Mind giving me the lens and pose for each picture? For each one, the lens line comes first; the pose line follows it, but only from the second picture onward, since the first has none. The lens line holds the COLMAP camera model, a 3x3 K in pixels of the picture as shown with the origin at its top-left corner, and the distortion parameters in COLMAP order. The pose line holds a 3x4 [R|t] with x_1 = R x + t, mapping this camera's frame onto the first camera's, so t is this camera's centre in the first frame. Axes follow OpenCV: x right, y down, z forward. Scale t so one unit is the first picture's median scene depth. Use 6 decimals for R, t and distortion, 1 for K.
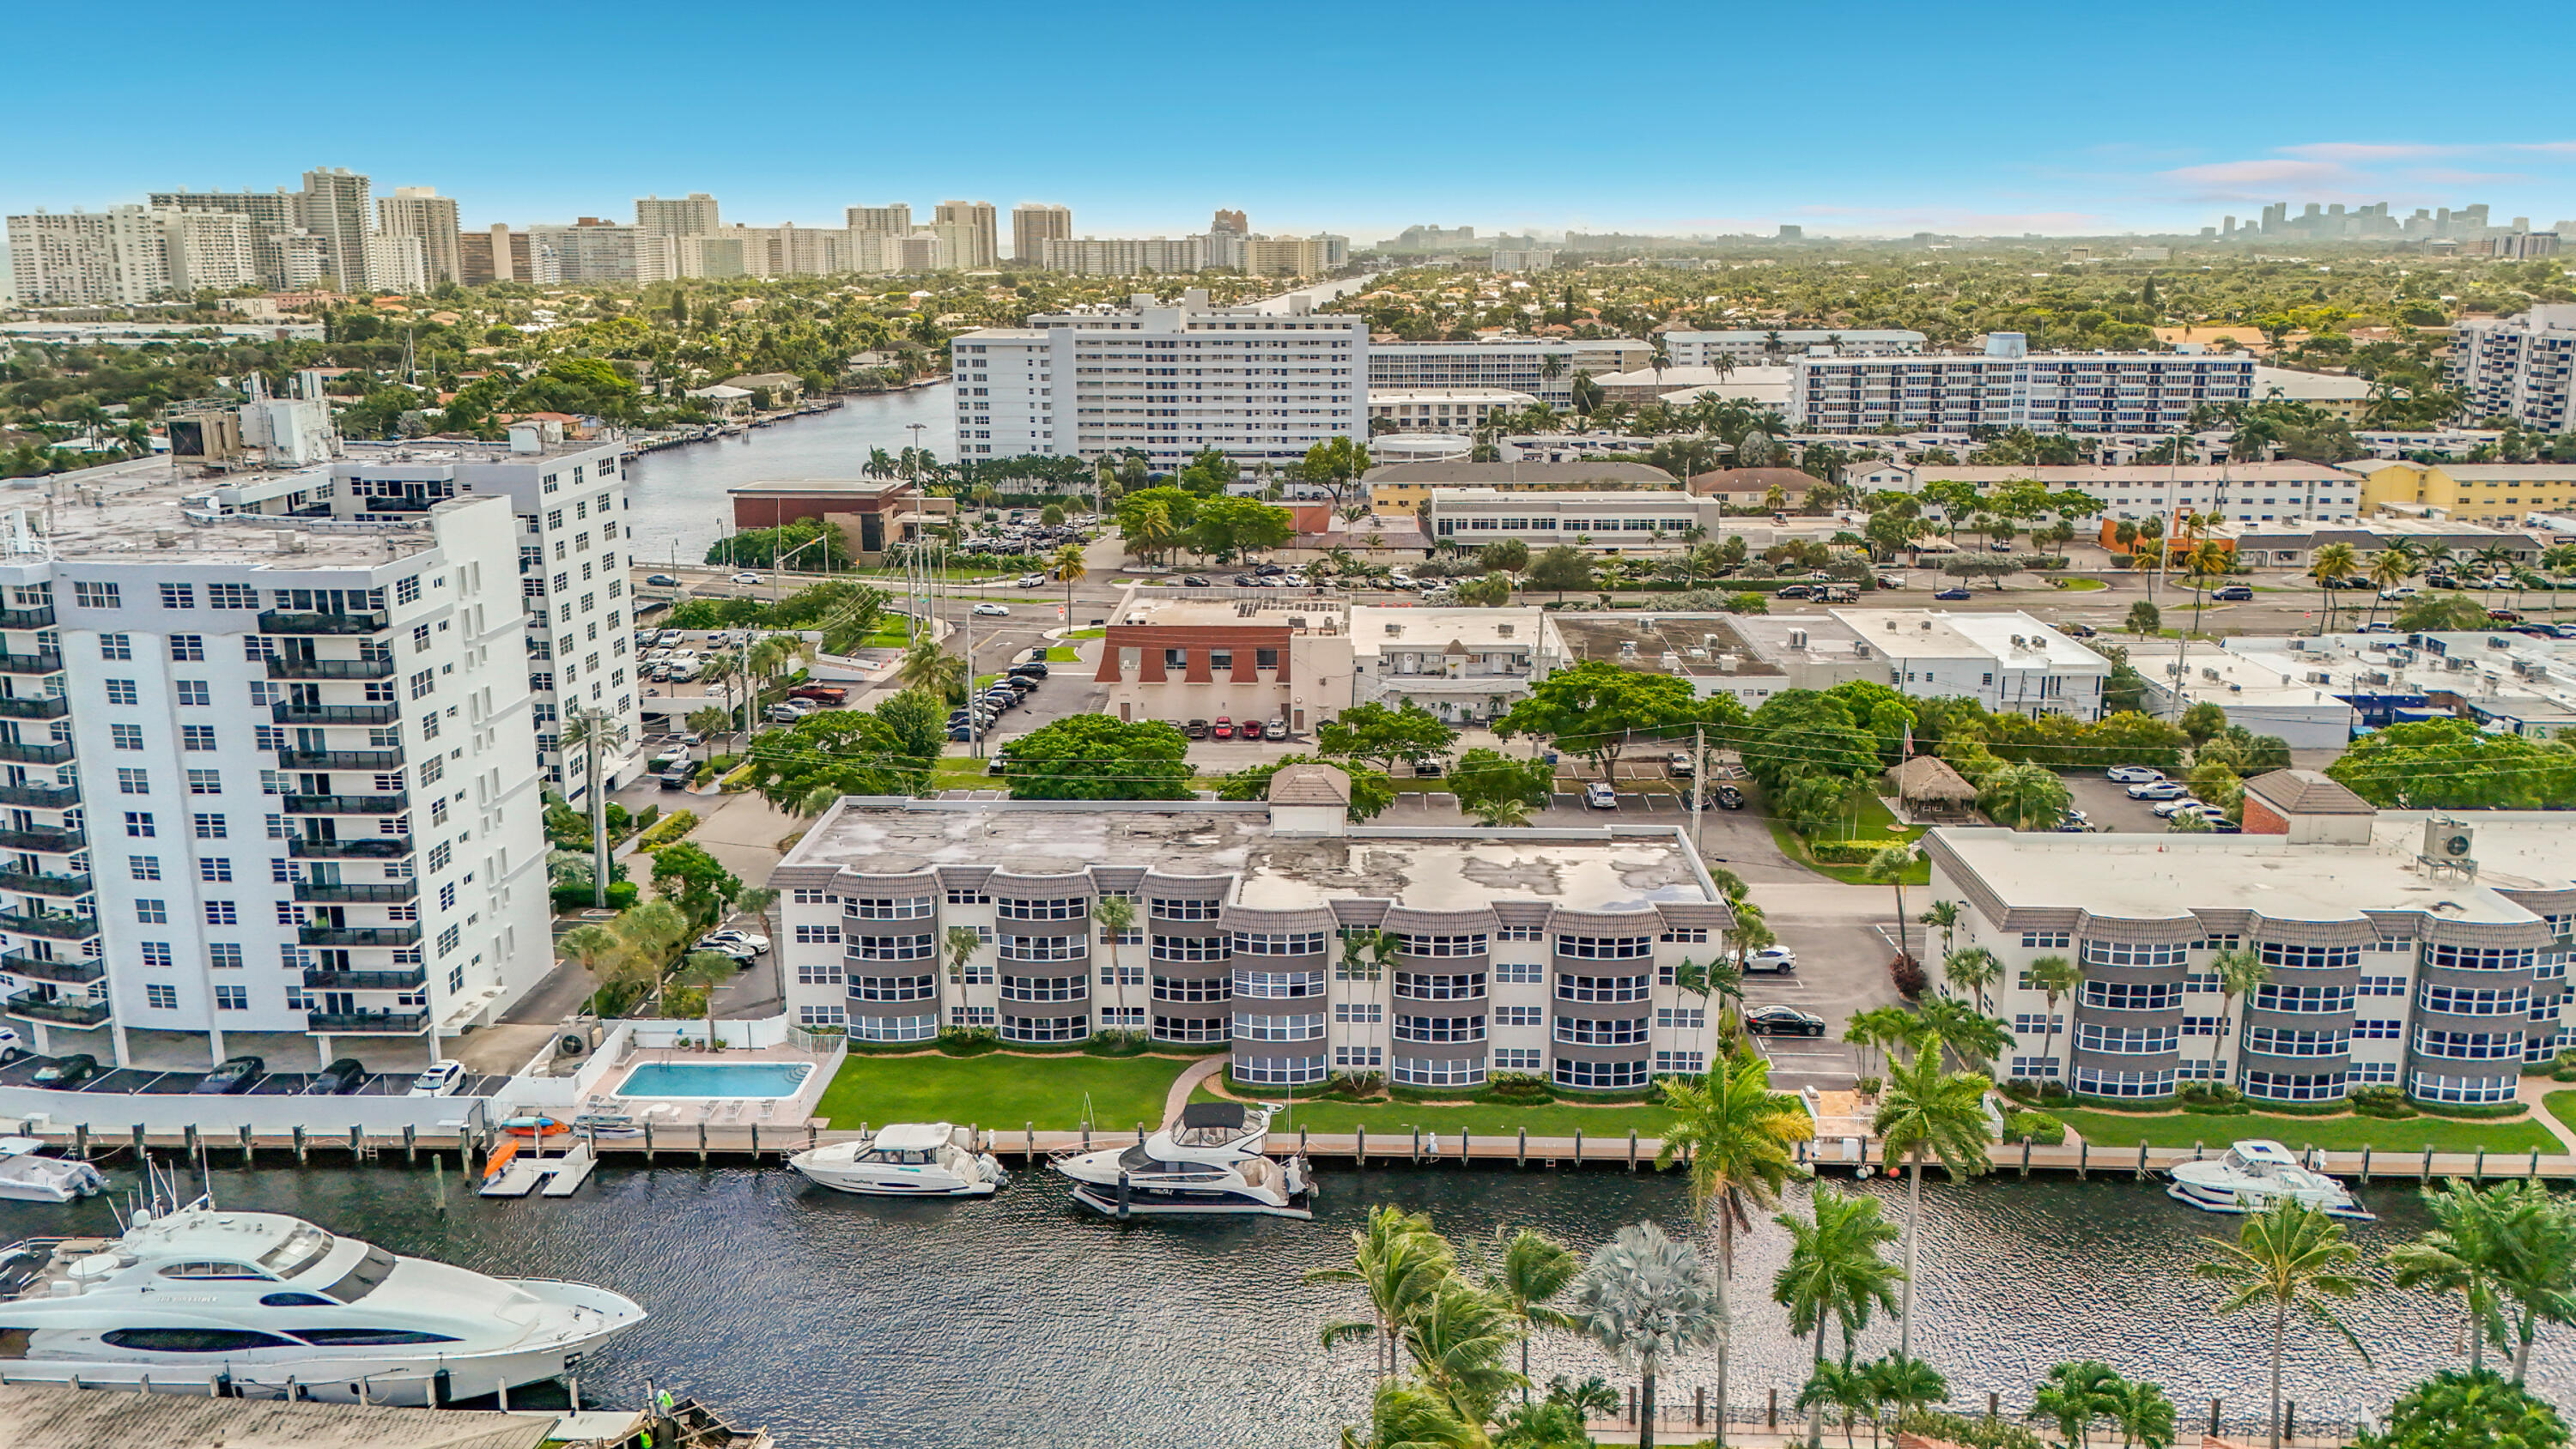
lens RADIAL K [[1885.5, 0, 1291.3], [0, 1885.5, 755.0], [0, 0, 1]] dist [0.076475, -0.071906]
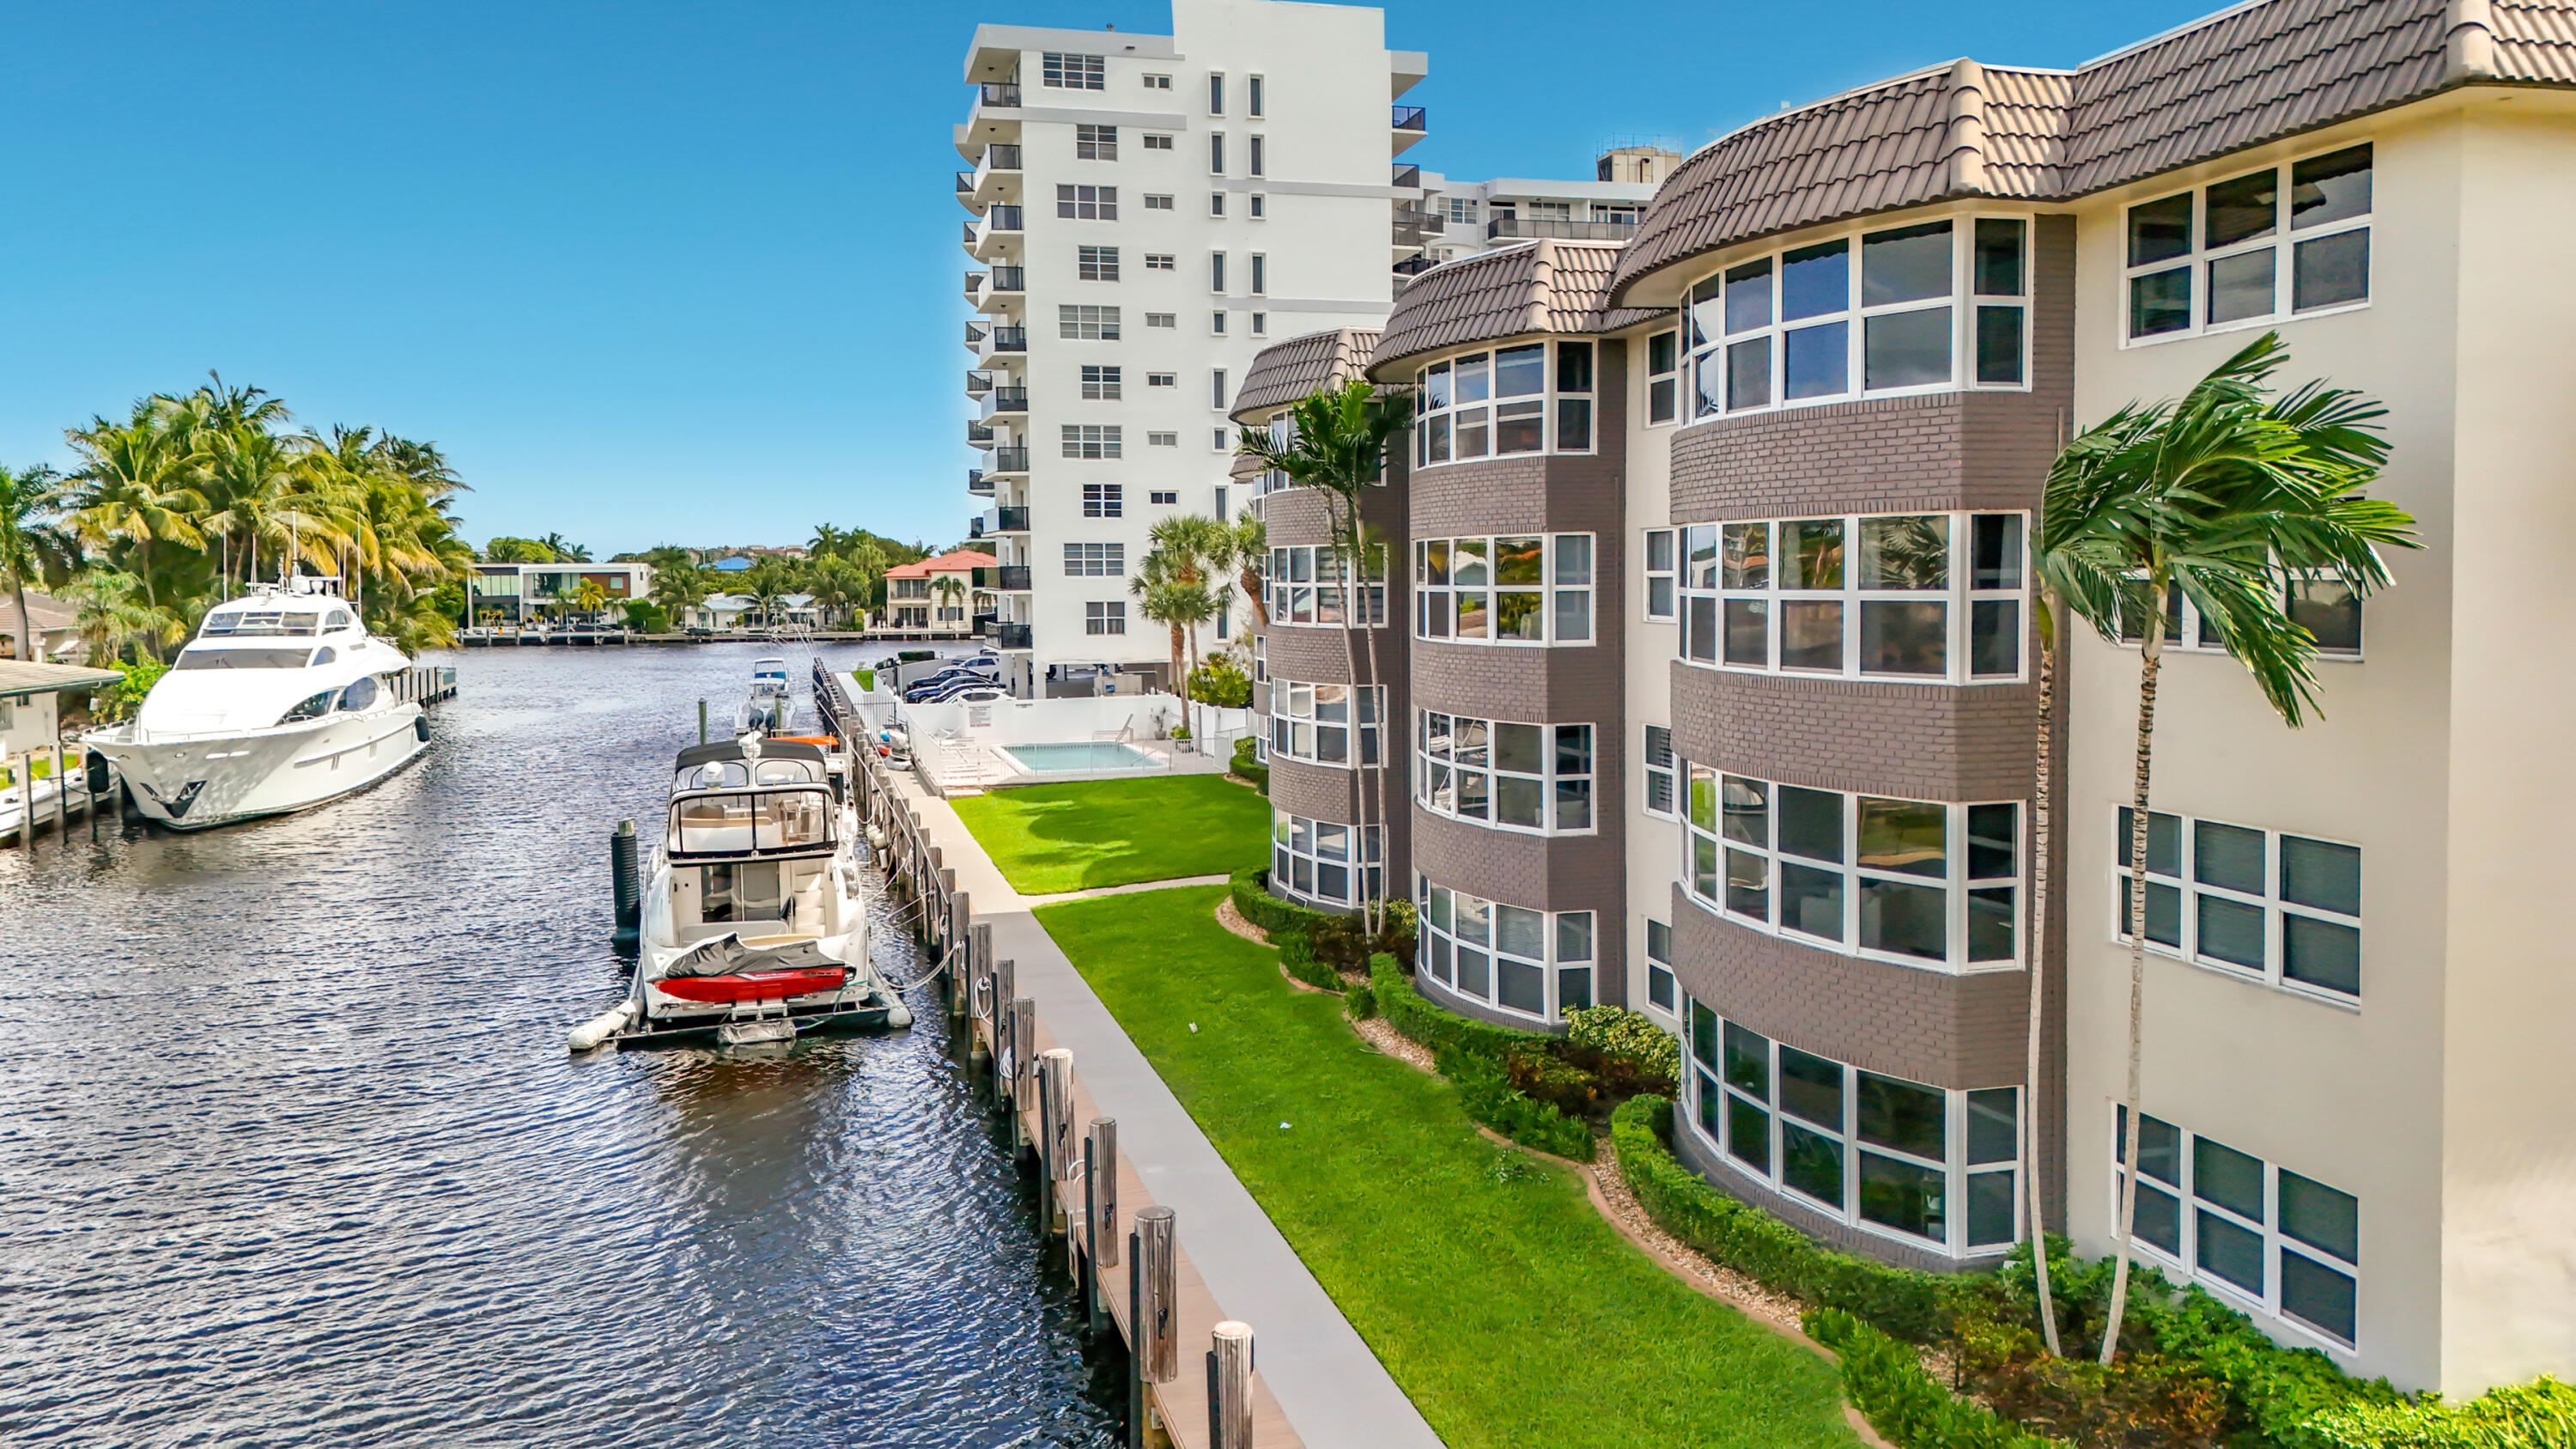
lens RADIAL K [[1925.6, 0, 1282.6], [0, 1925.6, 681.7], [0, 0, 1]] dist [0.132291, -0.155699]
pose [[0.290331, 0.059543, -0.955072, 0.183062], [-0.237476, 0.971324, -0.011634, 0.080286], [0.926991, 0.230184, 0.296145, 0.501612]]
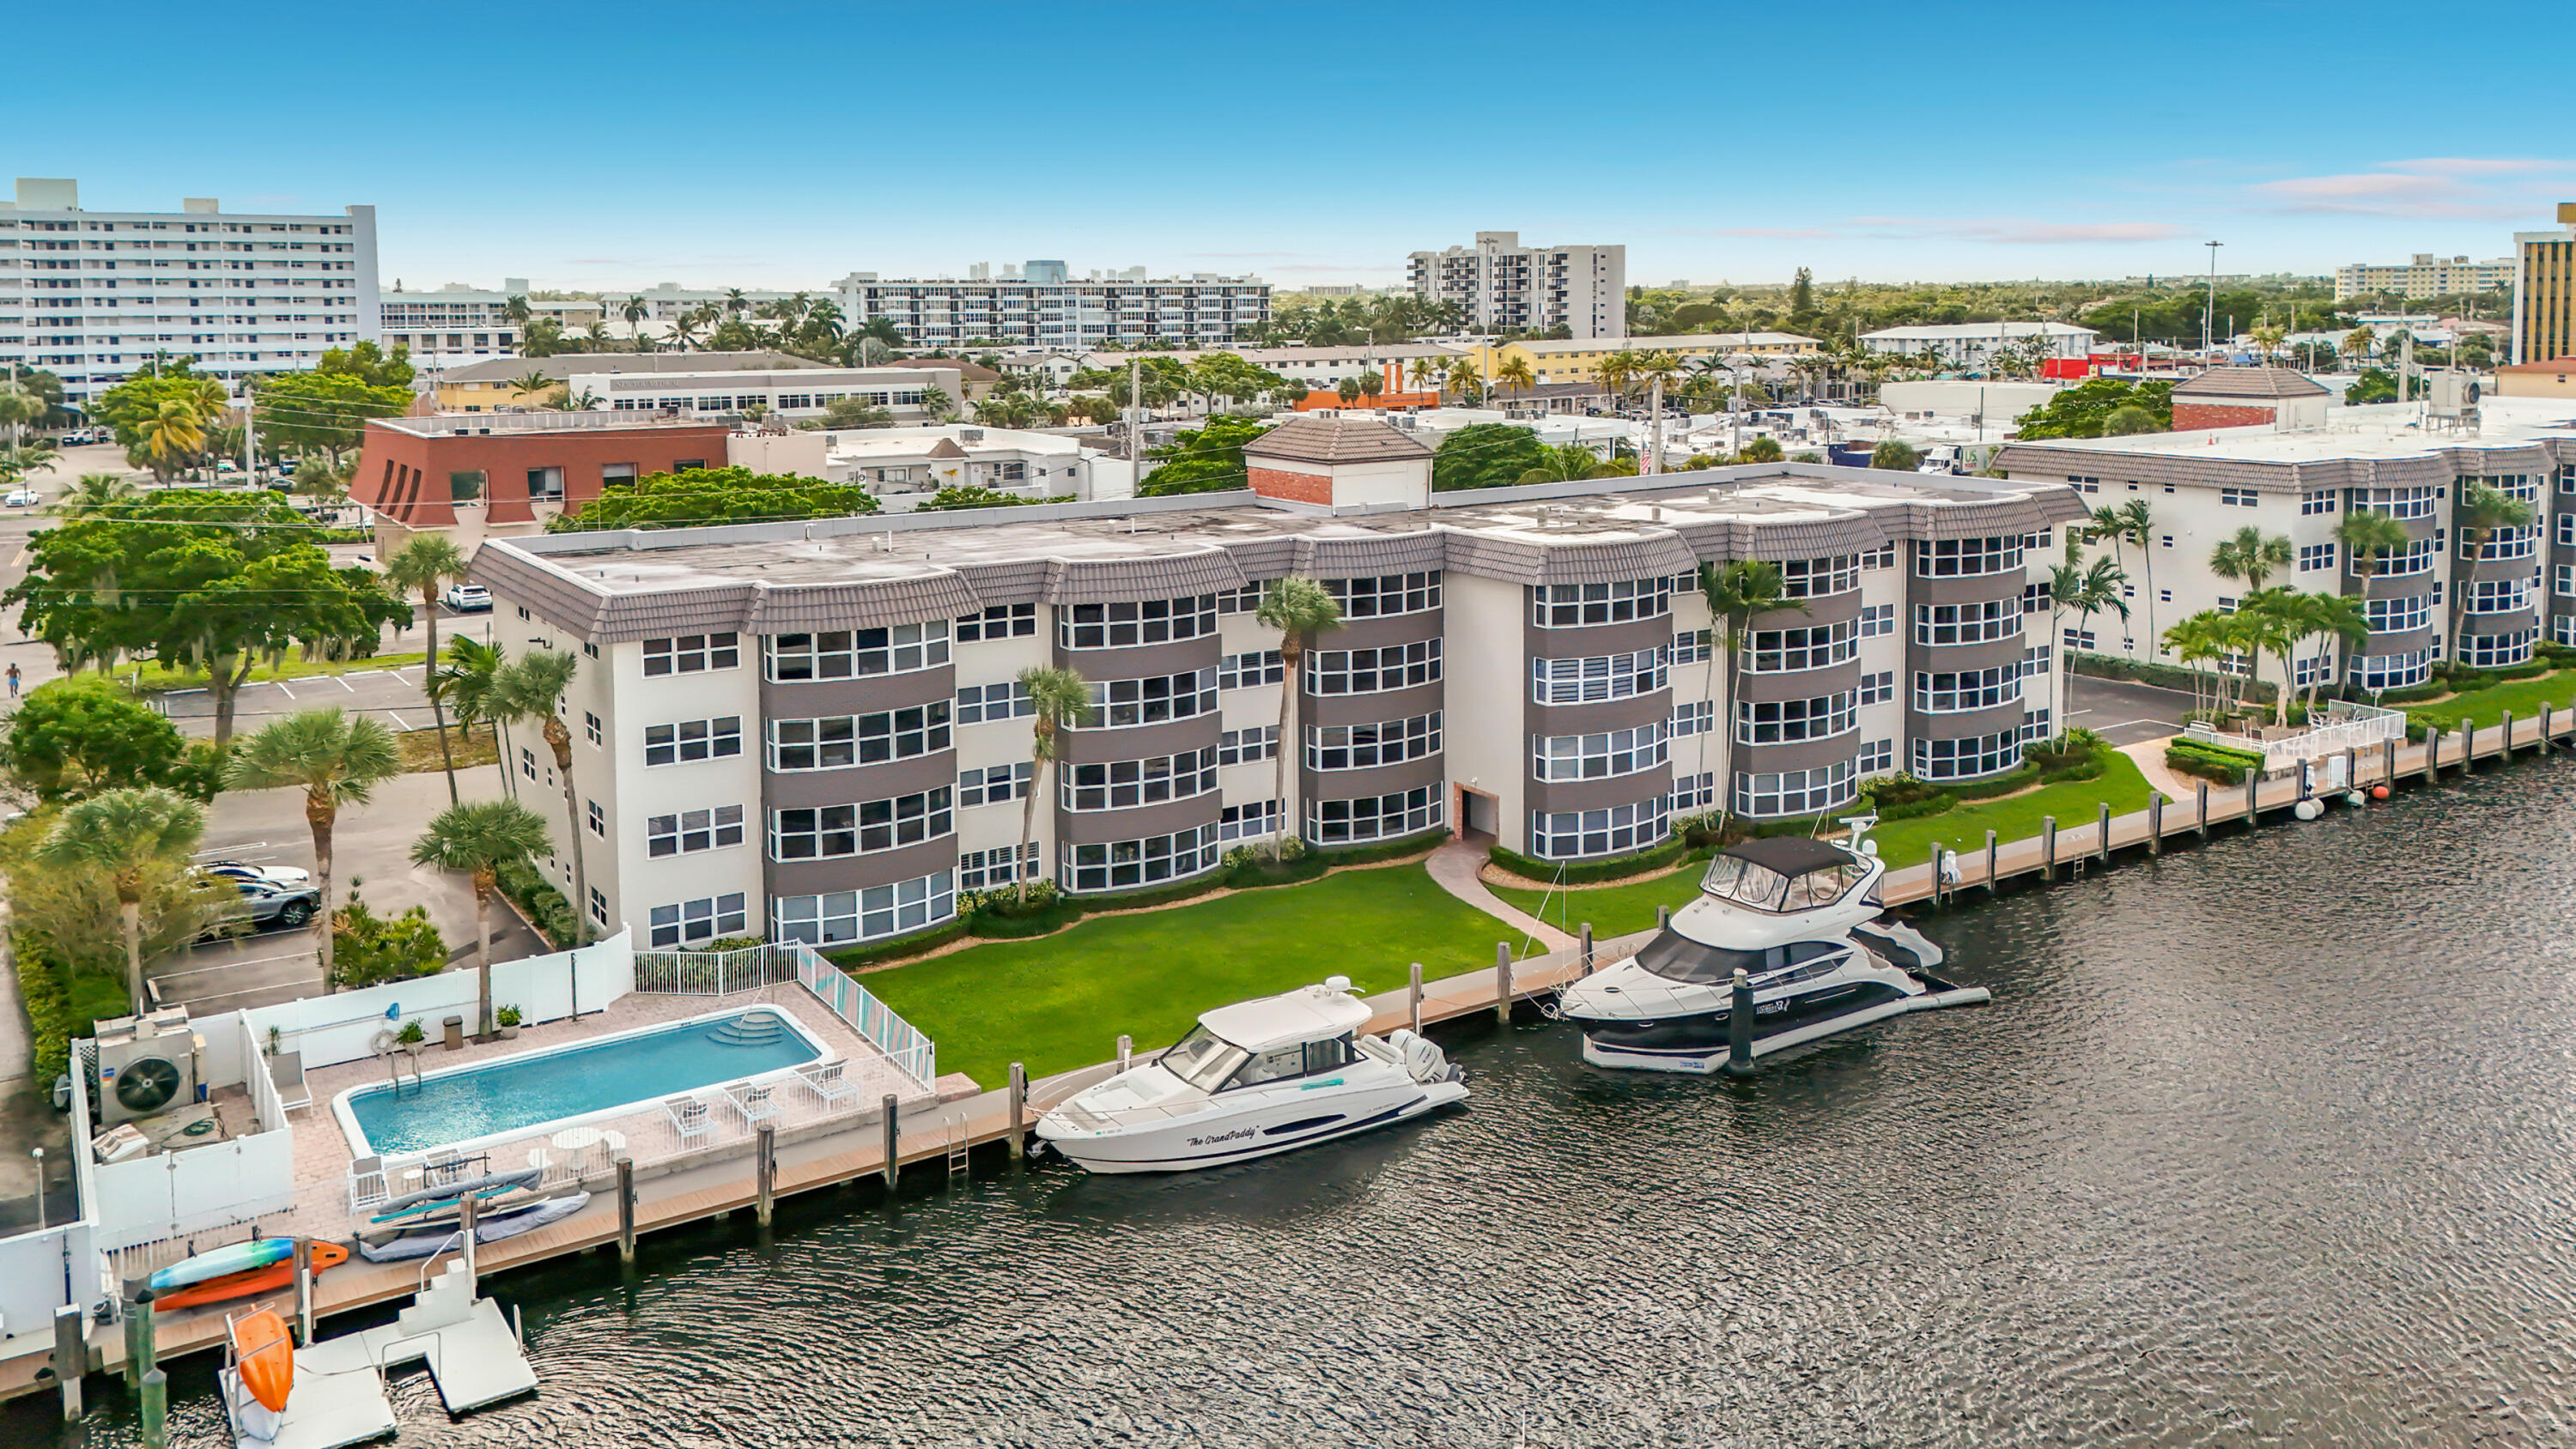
lens RADIAL K [[1949.0, 0, 1298.2], [0, 1949.0, 548.3], [0, 0, 1]] dist [0.064707, -0.069847]
pose [[0.813256, -0.070960, 0.577564, -0.241649], [0.147477, 0.985266, -0.086610, 0.066854], [-0.562908, 0.155613, 0.811738, 0.309118]]
